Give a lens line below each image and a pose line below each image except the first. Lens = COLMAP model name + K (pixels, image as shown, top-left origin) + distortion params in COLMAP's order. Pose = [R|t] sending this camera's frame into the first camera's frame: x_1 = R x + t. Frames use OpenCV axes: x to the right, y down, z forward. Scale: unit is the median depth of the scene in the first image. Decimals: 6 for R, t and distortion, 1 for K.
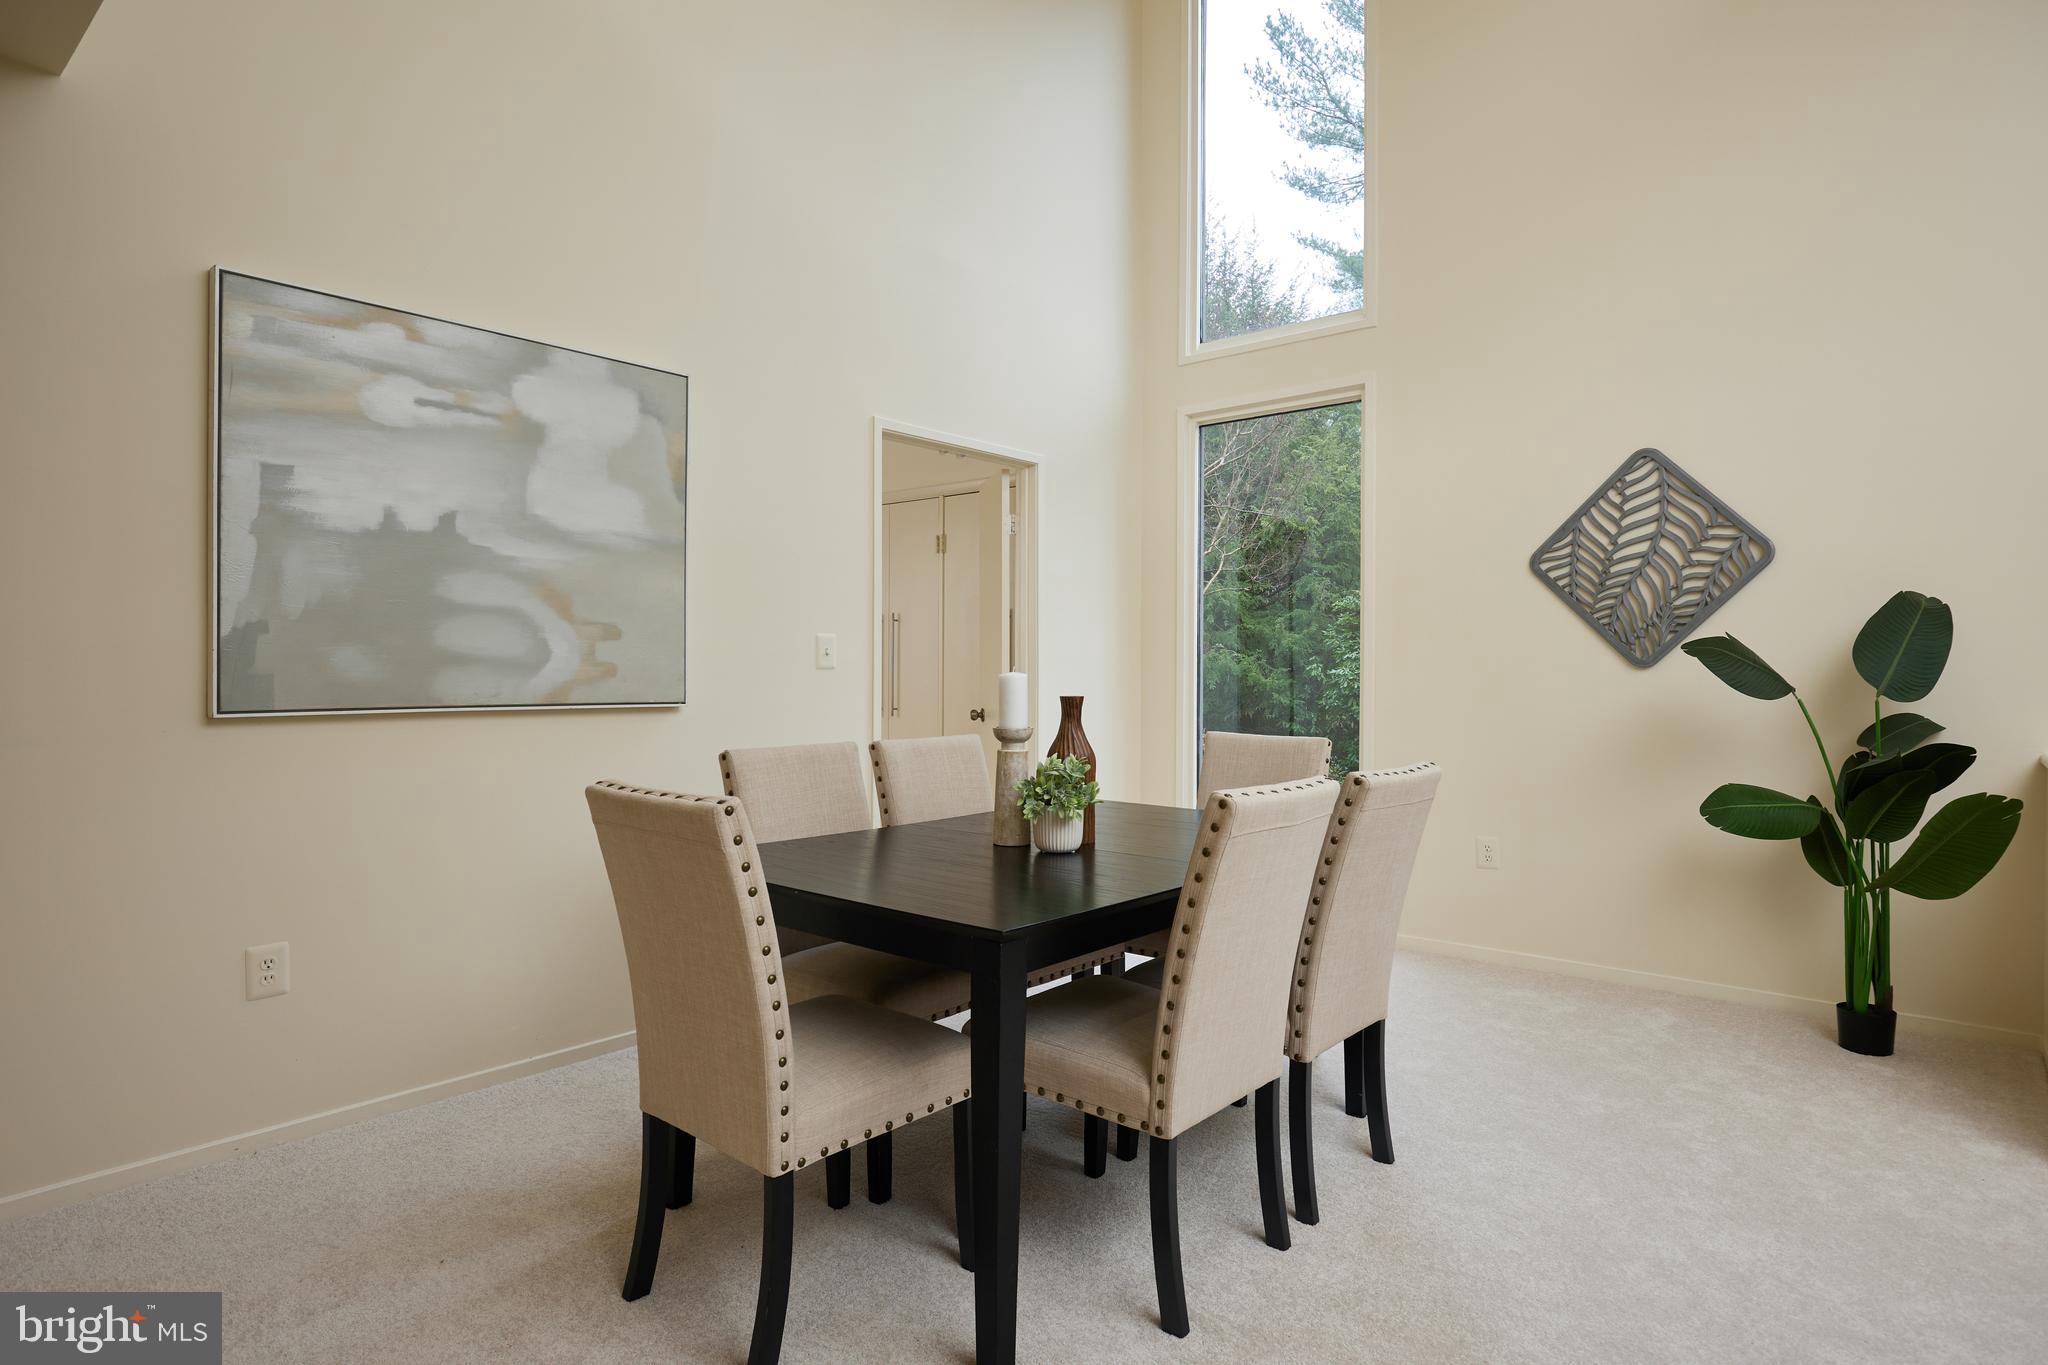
lens RADIAL K [[1119.5, 0, 1025.1], [0, 1119.5, 668.3], [0, 0, 1]] dist [-0.019104, 0.003033]
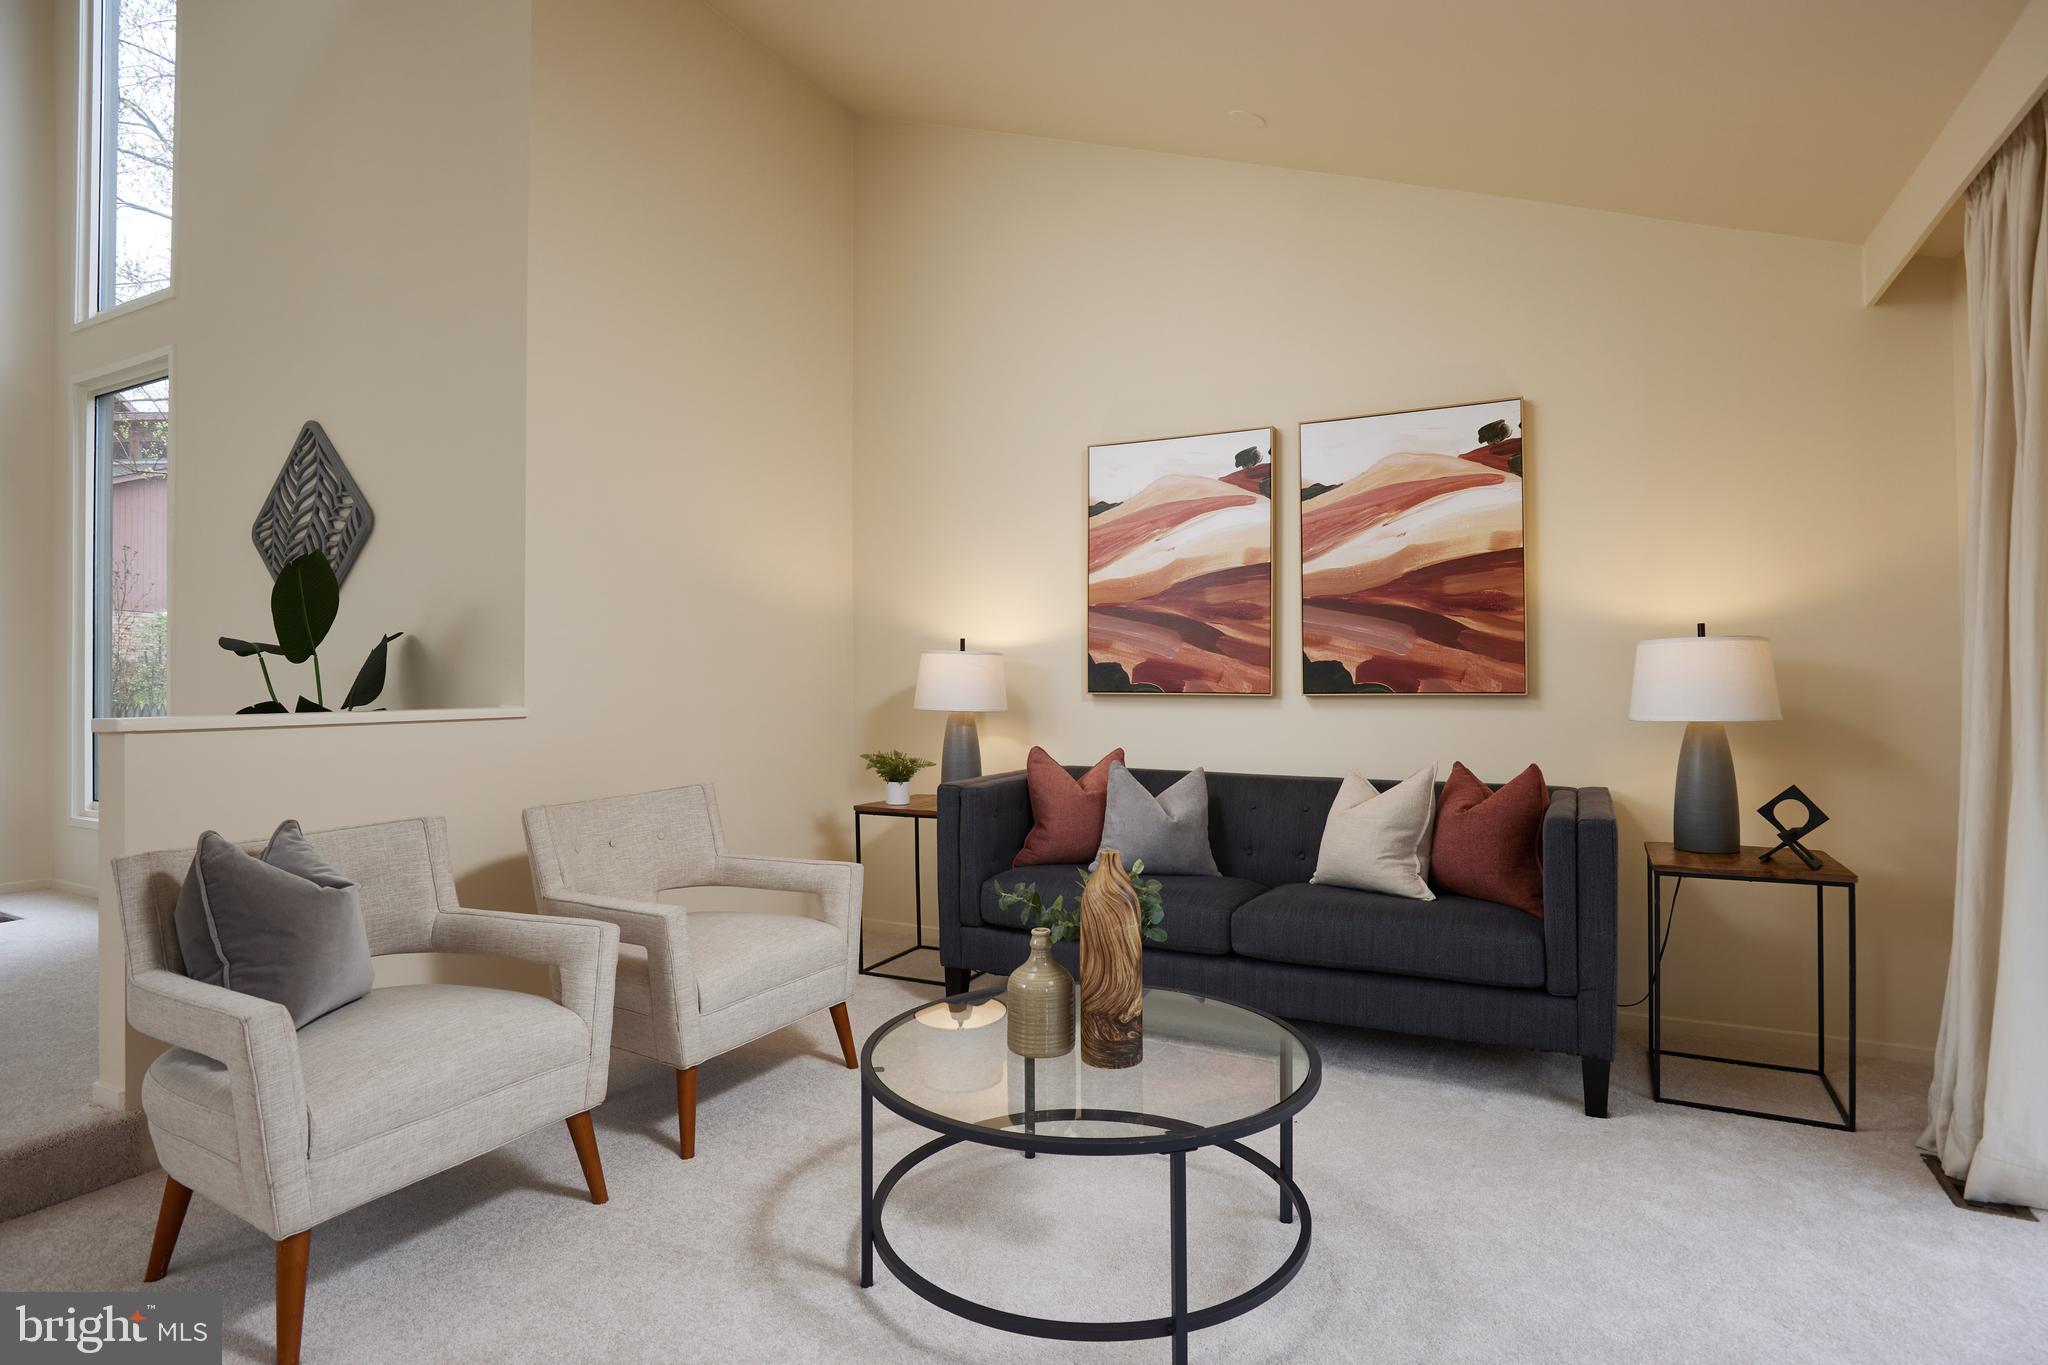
lens RADIAL K [[1050.4, 0, 1032.8], [0, 1050.4, 670.7], [0, 0, 1]] dist [-0.025324, 0.003860]
pose [[0.977950, -0.003674, 0.208808, 1.287737], [0.003797, 0.999993, -0.000192, 0.046572], [-0.208806, 0.000981, 0.977957, -0.099944]]
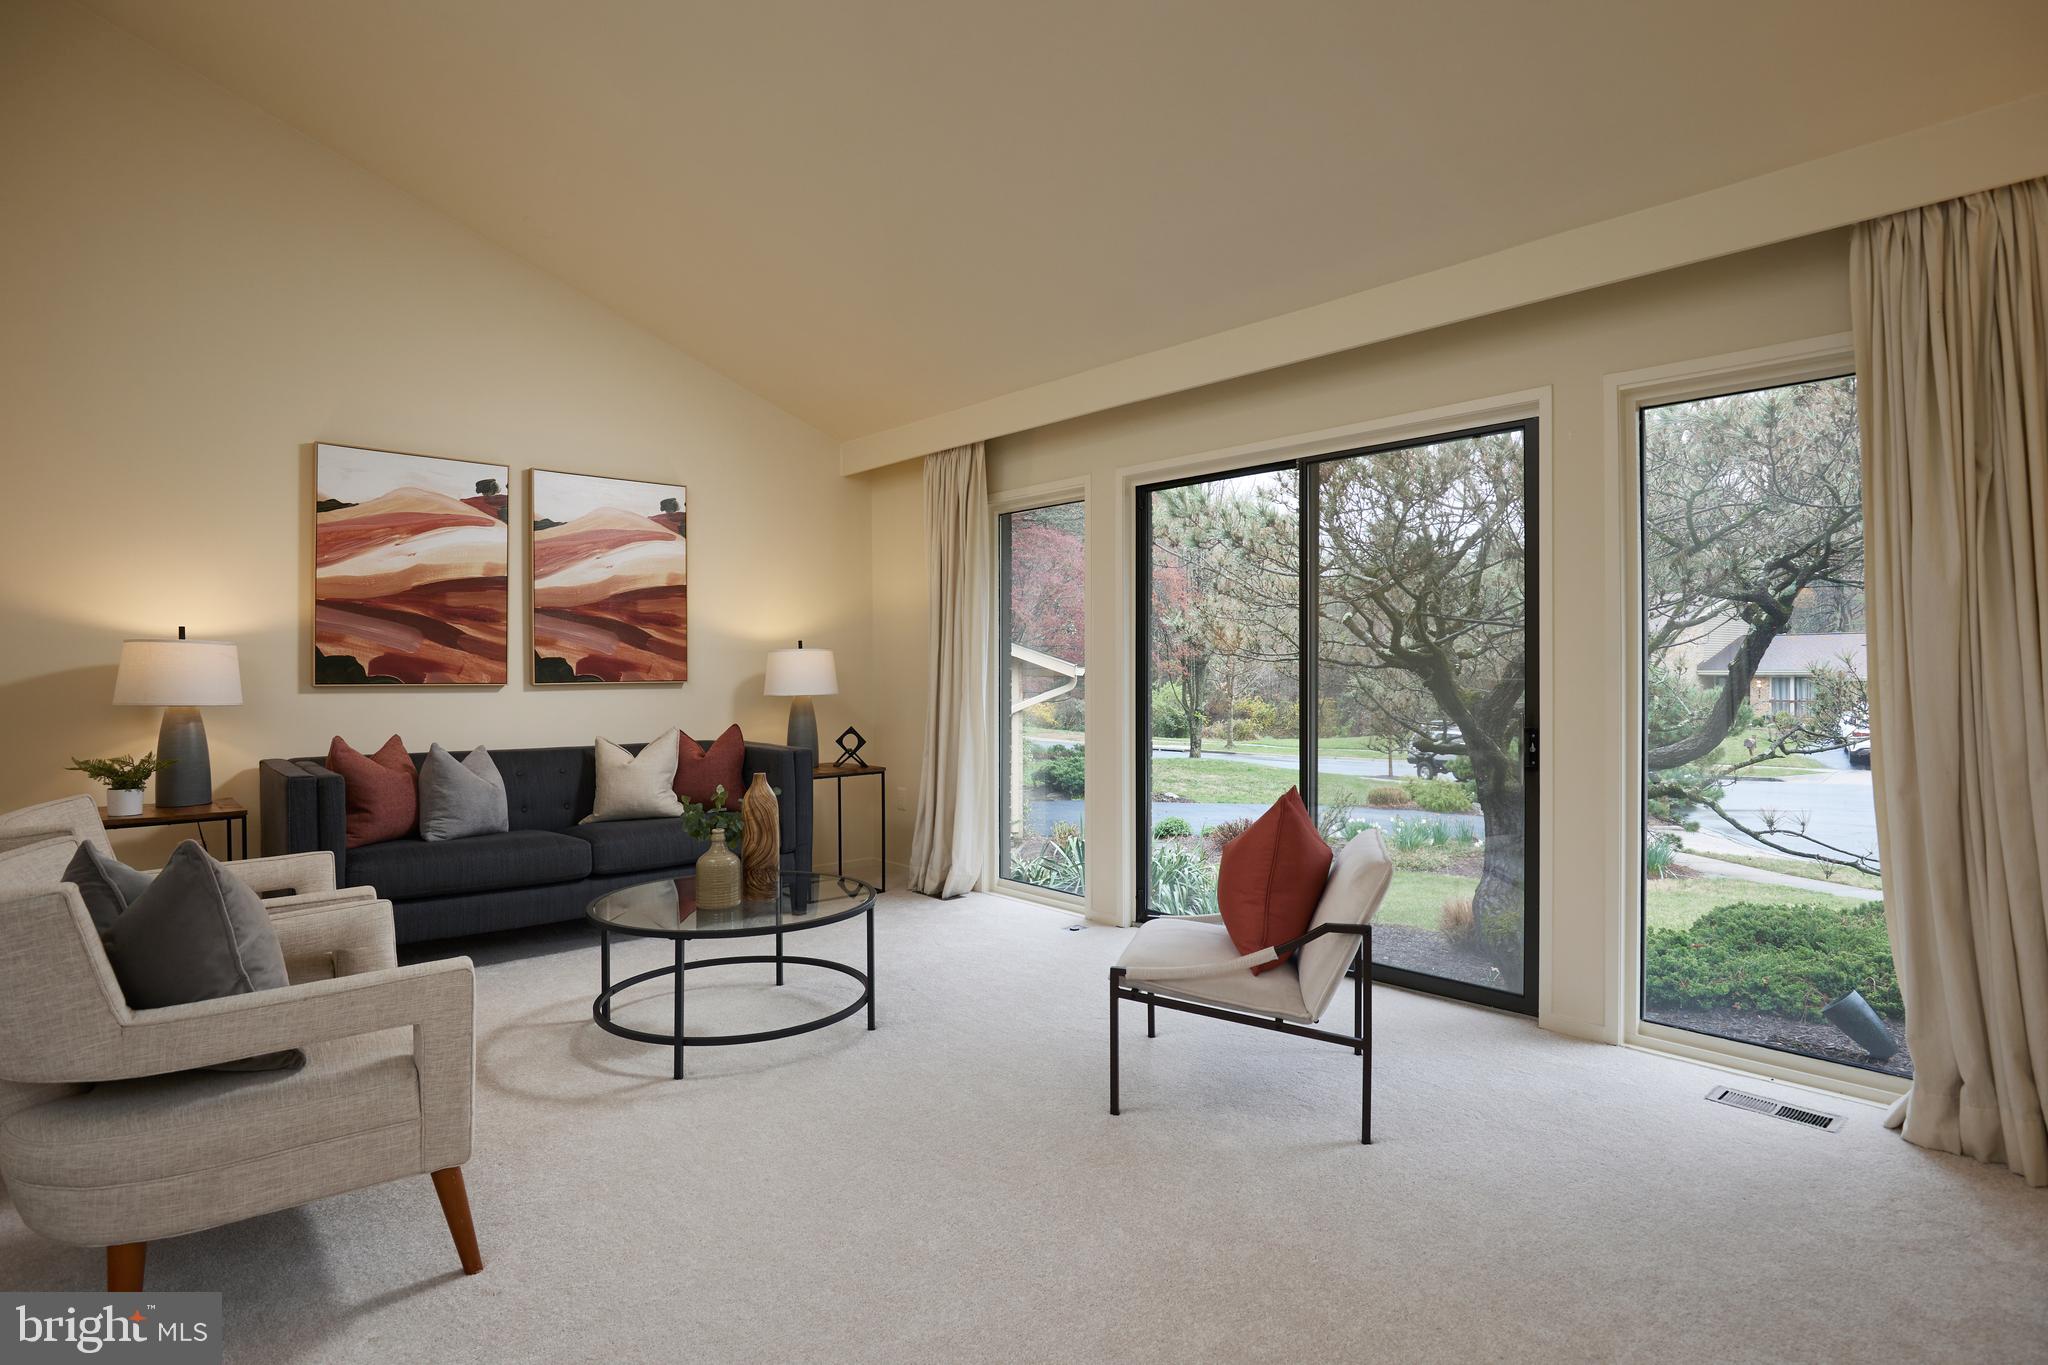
lens RADIAL K [[1050.4, 0, 1021.5], [0, 1050.4, 670.7], [0, 0, 1]] dist [-0.025324, 0.003860]
pose [[0.144468, -0.001988, 0.989508, 0.441117], [-0.004277, 0.999987, 0.002633, 0.048515], [-0.989500, -0.004612, 0.144457, 0.097253]]
